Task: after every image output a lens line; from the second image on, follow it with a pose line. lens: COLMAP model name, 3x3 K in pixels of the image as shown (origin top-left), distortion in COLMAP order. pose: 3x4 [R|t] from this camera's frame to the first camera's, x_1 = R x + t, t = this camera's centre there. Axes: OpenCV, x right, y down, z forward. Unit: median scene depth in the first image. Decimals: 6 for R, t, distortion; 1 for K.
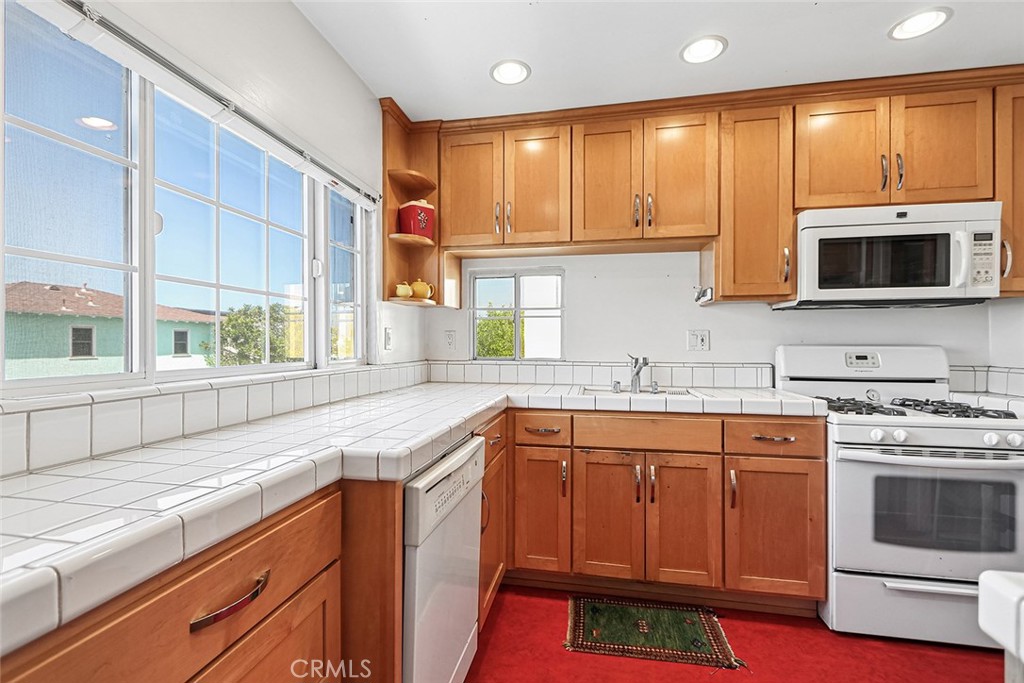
lens RADIAL K [[471.6, 0, 494.0], [0, 471.6, 350.7], [0, 0, 1]] dist [0.000997, -0.002802]
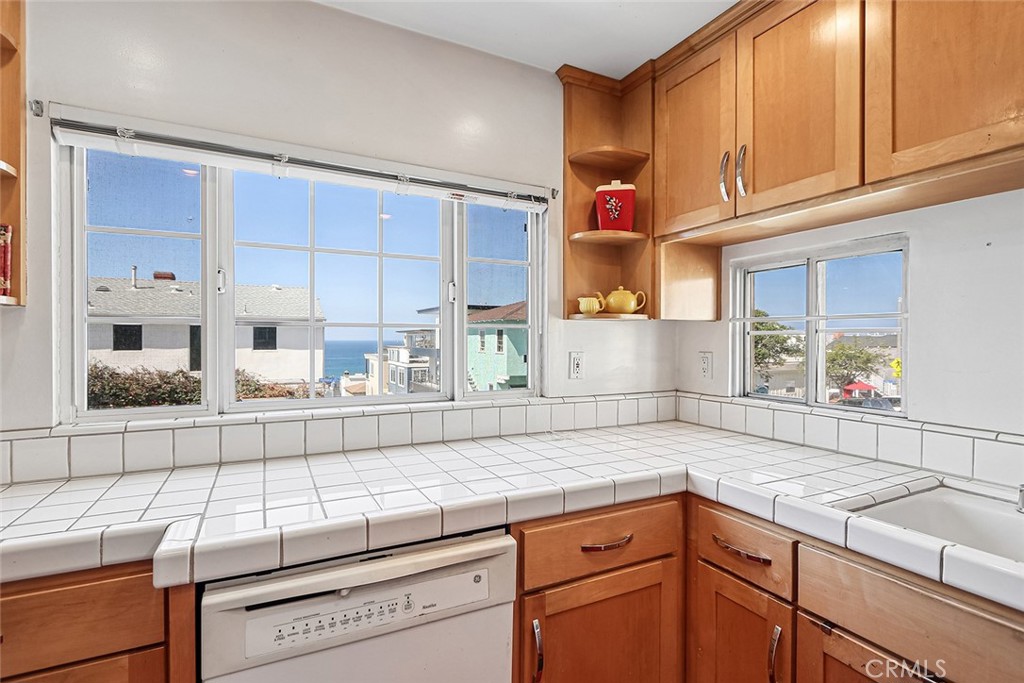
lens RADIAL K [[471.6, 0, 503.1], [0, 471.6, 343.4], [0, 0, 1]] dist [0.000997, -0.002802]
pose [[0.631043, 0.005937, -0.775725, 0.318971], [-0.016694, 0.999843, -0.005928, -0.056251], [0.775568, 0.016691, 0.631043, 0.401789]]
